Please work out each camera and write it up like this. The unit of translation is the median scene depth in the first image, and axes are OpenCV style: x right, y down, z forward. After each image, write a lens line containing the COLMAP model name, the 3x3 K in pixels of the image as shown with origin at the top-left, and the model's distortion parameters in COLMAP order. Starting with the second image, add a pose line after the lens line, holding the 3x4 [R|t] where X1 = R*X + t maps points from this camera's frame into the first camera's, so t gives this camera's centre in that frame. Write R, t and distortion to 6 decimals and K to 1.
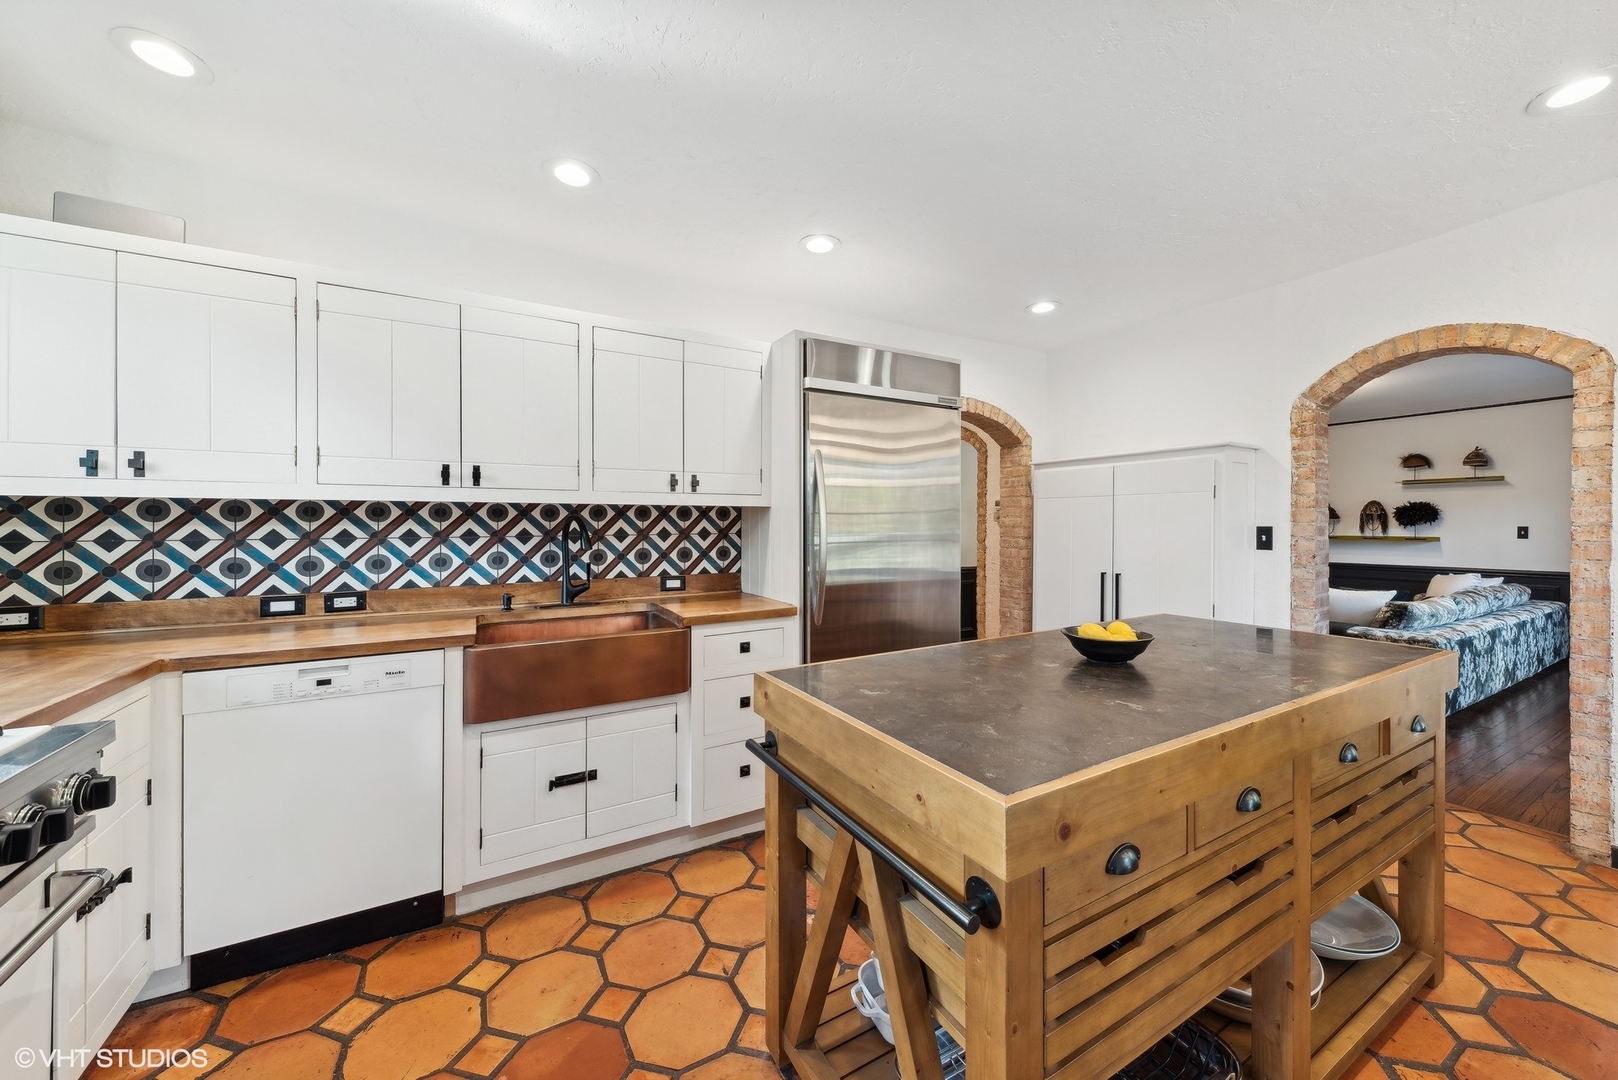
lens RADIAL K [[567.6, 0, 825.7], [0, 567.6, 539.8], [0, 0, 1]] dist [0.014538, -0.004443]
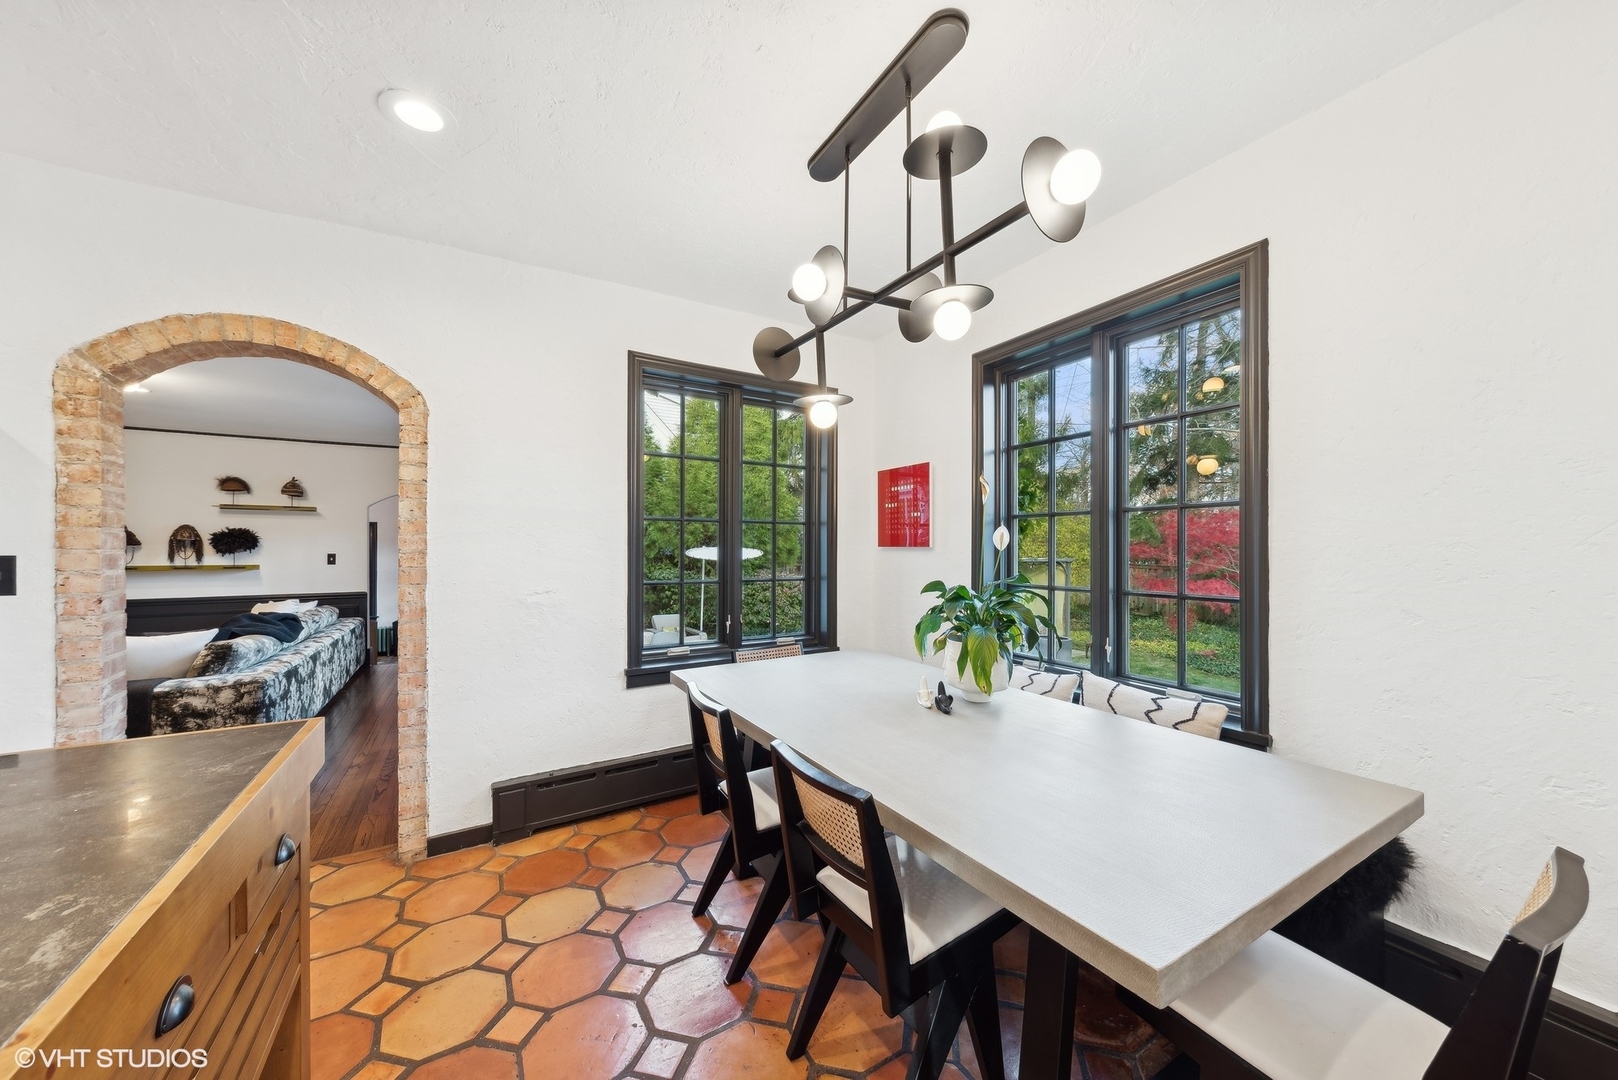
lens RADIAL K [[567.6, 0, 825.7], [0, 567.6, 539.8], [0, 0, 1]] dist [0.014538, -0.004443]
pose [[-0.034077, 0.018936, 0.999240, 0.102734], [0.028799, 0.999424, -0.017958, -0.003346], [-0.999004, 0.028165, -0.034603, 0.116910]]
